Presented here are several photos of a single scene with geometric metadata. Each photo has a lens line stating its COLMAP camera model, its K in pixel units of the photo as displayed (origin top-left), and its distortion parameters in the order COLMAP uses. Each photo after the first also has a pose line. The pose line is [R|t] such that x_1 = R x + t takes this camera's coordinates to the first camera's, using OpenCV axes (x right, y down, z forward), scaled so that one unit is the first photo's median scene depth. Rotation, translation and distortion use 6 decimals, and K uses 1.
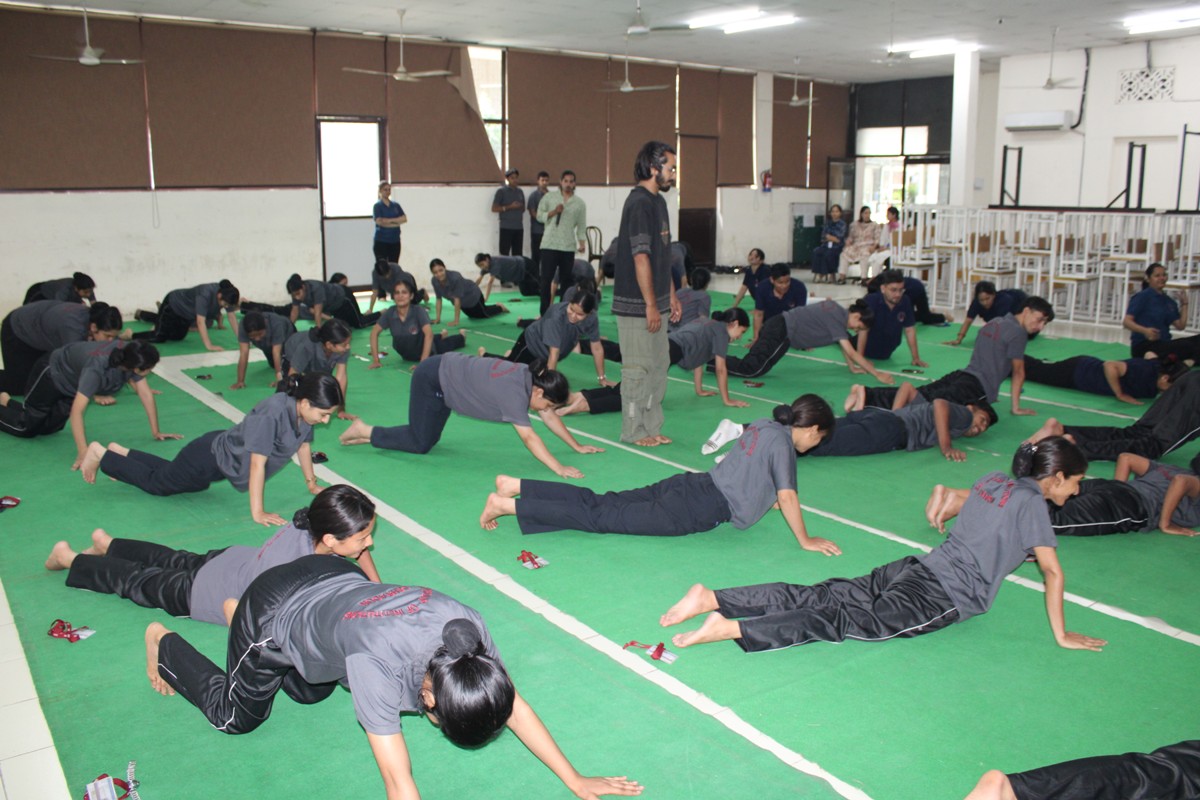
lens RADIAL K [[993.1, 0, 601.4], [0, 993.1, 401.6], [0, 0, 1]] dist [-0.161698, 0.143358]
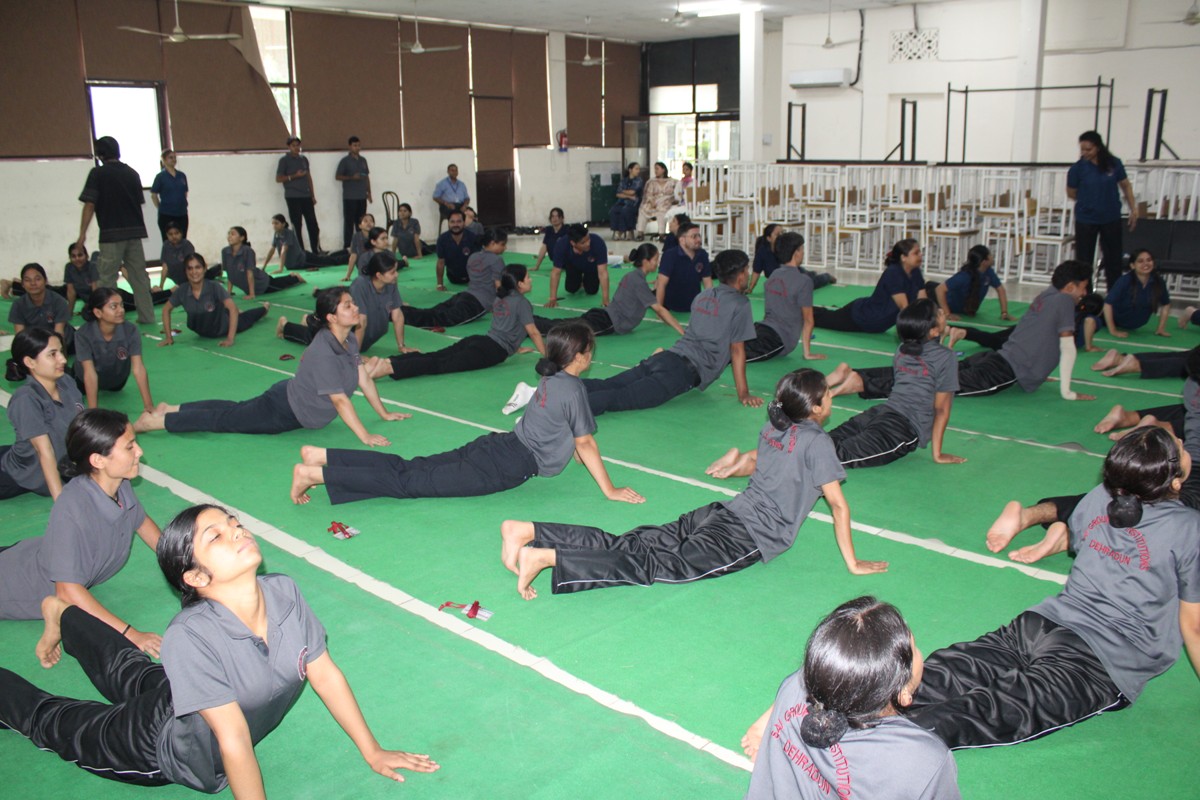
lens RADIAL K [[993.1, 0, 600.2], [0, 993.1, 400.4], [0, 0, 1]] dist [-0.161698, 0.143358]
pose [[0.980369, -0.058536, 0.188285, 0.001581], [0.051514, 0.997790, 0.041976, 0.000420], [-0.190326, -0.031452, 0.981217, -0.003740]]
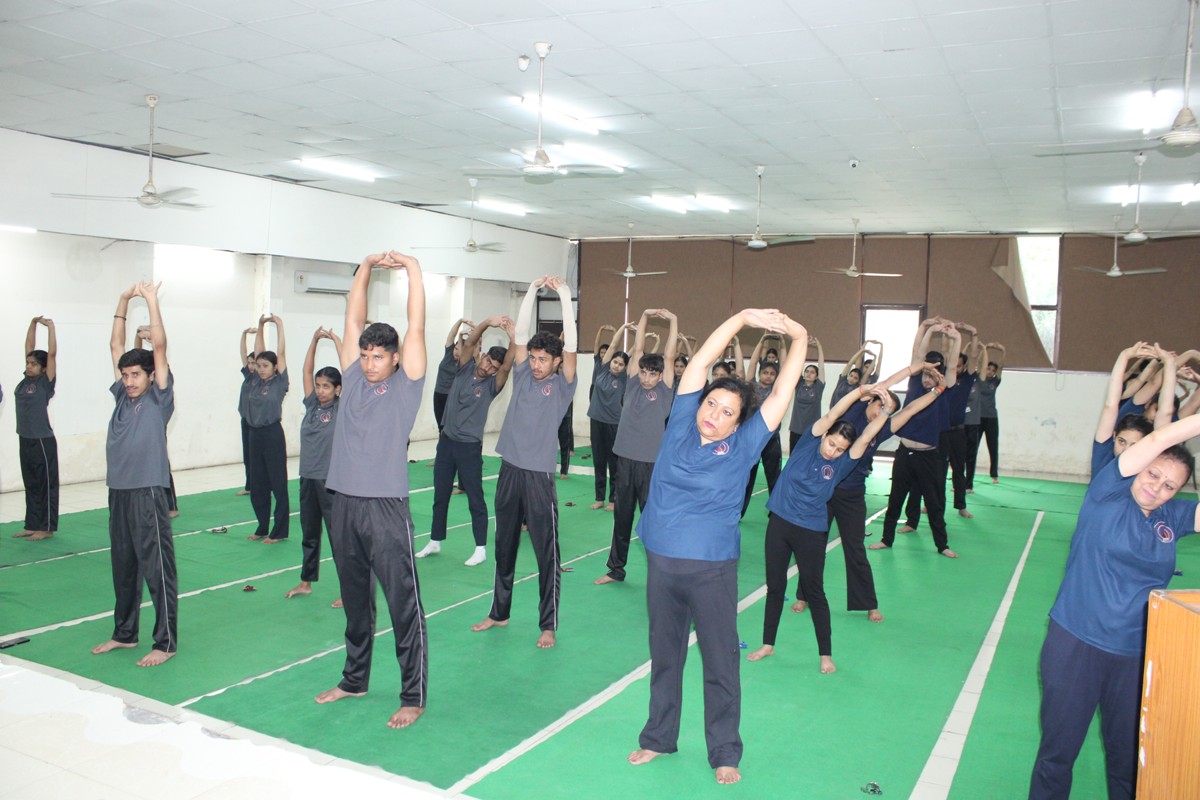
lens RADIAL K [[993.1, 0, 596.3], [0, 993.1, 405.4], [0, 0, 1]] dist [-0.161698, 0.143358]
pose [[0.432320, 0.073843, -0.898692, 0.632026], [-0.218360, 0.975551, -0.024885, -0.069736], [0.874882, 0.206997, 0.437874, 0.204679]]
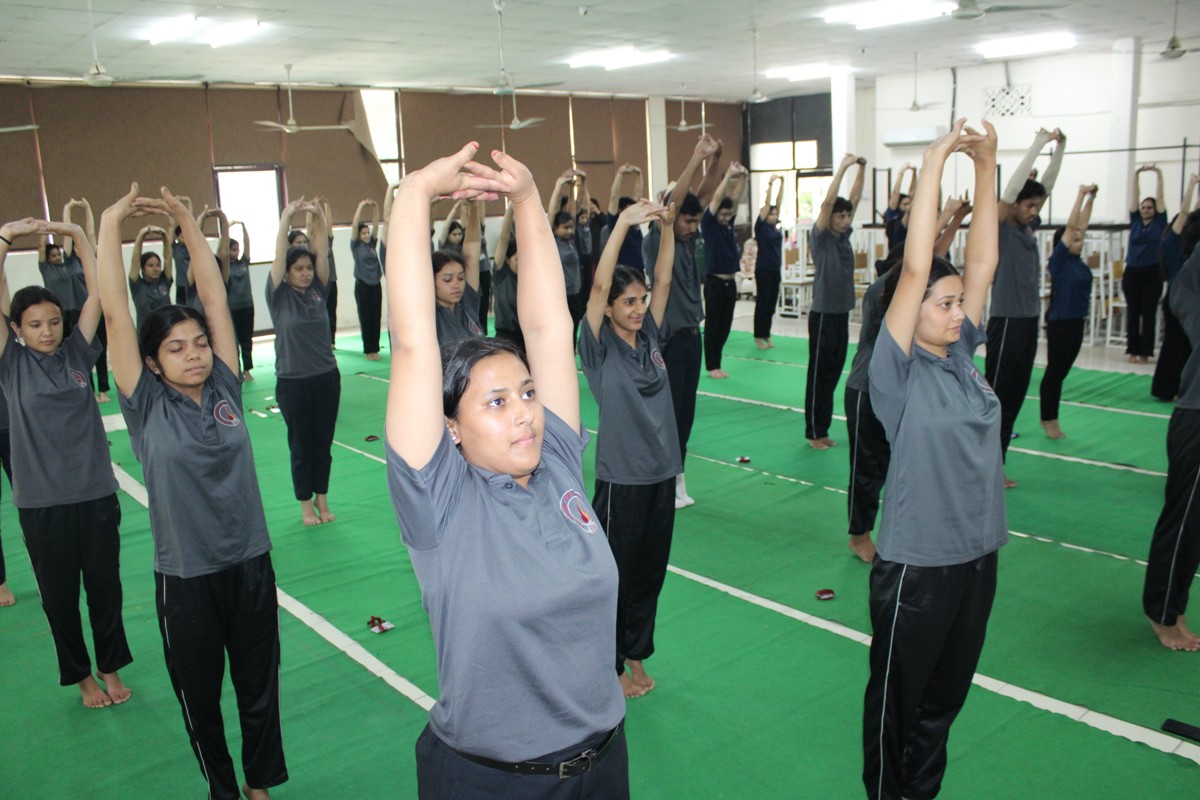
lens RADIAL K [[993.1, 0, 601.1], [0, 993.1, 401.0], [0, 0, 1]] dist [-0.161698, 0.143358]
pose [[0.996492, -0.055829, 0.062352, 0.035066], [0.056078, 0.998424, -0.002261, -0.021927], [-0.062127, 0.005749, 0.998052, -0.038120]]
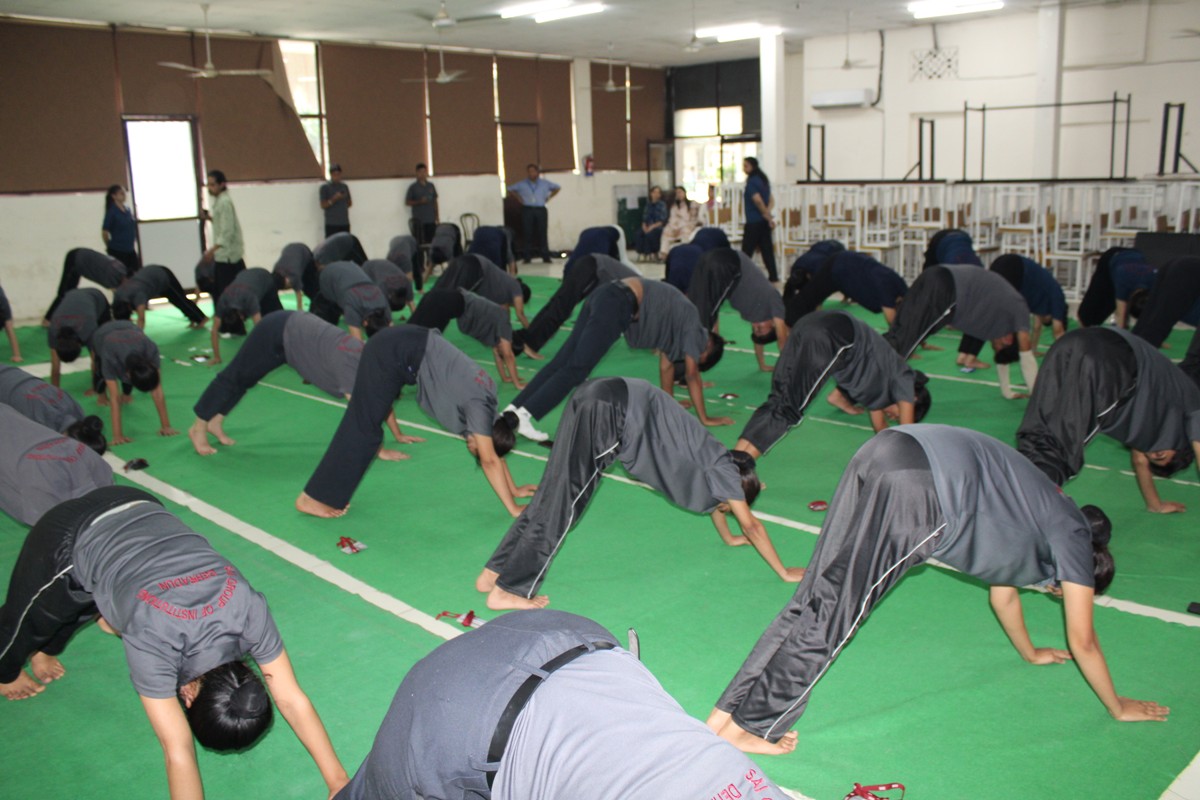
lens RADIAL K [[993.1, 0, 601.2], [0, 993.1, 399.0], [0, 0, 1]] dist [-0.161698, 0.143358]
pose [[0.985930, -0.064699, 0.154133, 0.011233], [0.062993, 0.997887, 0.015934, 0.002024], [-0.154838, -0.006000, 0.987922, -0.015540]]
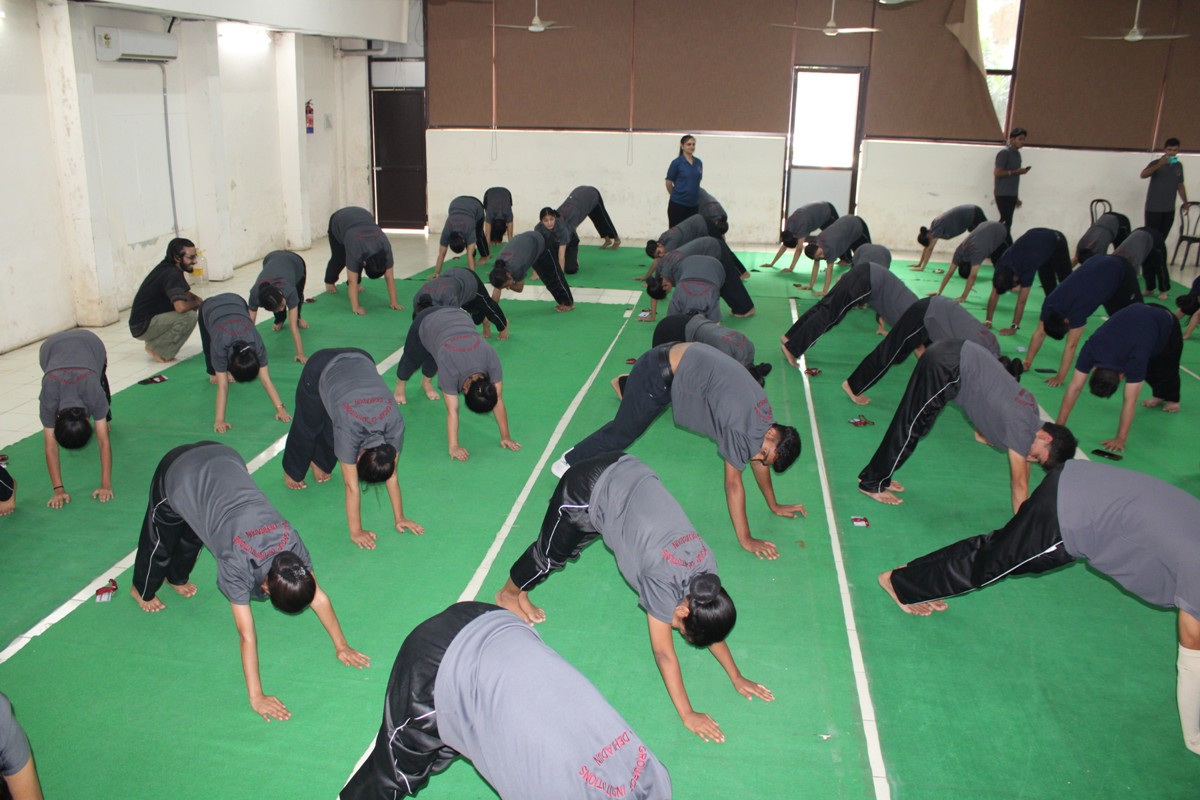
lens RADIAL K [[993.1, 0, 597.2], [0, 993.1, 402.5], [0, 0, 1]] dist [-0.161698, 0.143358]
pose [[0.710388, 0.223276, -0.667456, 0.305063], [-0.163732, 0.974754, 0.151809, -0.069055], [0.684501, 0.001440, 0.729011, 0.114774]]
